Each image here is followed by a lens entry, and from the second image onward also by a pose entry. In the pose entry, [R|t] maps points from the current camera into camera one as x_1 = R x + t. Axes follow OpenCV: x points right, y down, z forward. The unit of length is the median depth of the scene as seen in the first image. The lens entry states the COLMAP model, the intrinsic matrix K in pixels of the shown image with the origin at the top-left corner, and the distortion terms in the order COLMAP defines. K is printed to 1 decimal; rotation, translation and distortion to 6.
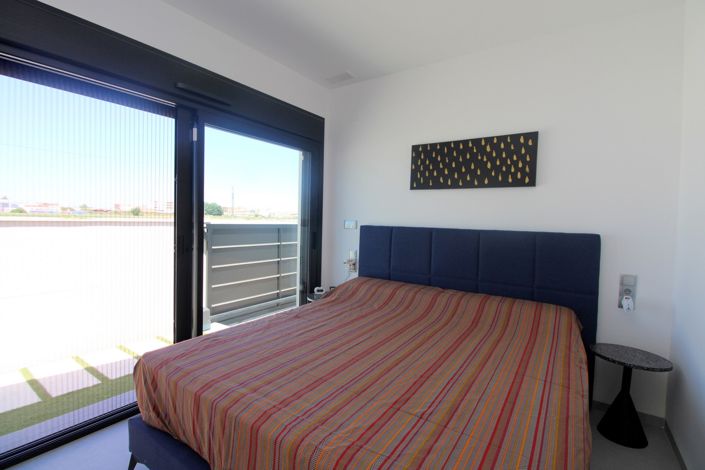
lens RADIAL K [[330.7, 0, 352.1], [0, 330.7, 234.6], [0, 0, 1]] dist [-0.013214, -0.001716]
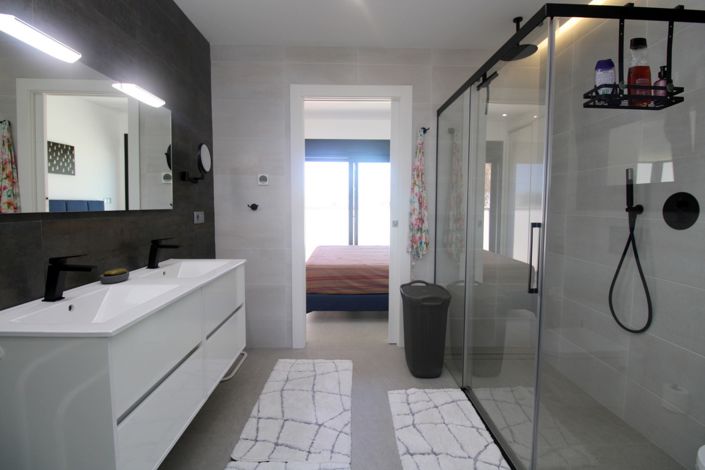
lens RADIAL K [[330.7, 0, 354.7], [0, 330.7, 228.7], [0, 0, 1]] dist [-0.013214, -0.001716]
pose [[-0.577795, -0.084010, 0.811847, -1.784168], [0.015406, 0.993389, 0.113761, -0.037683], [-0.816036, 0.078238, -0.572681, 0.781752]]
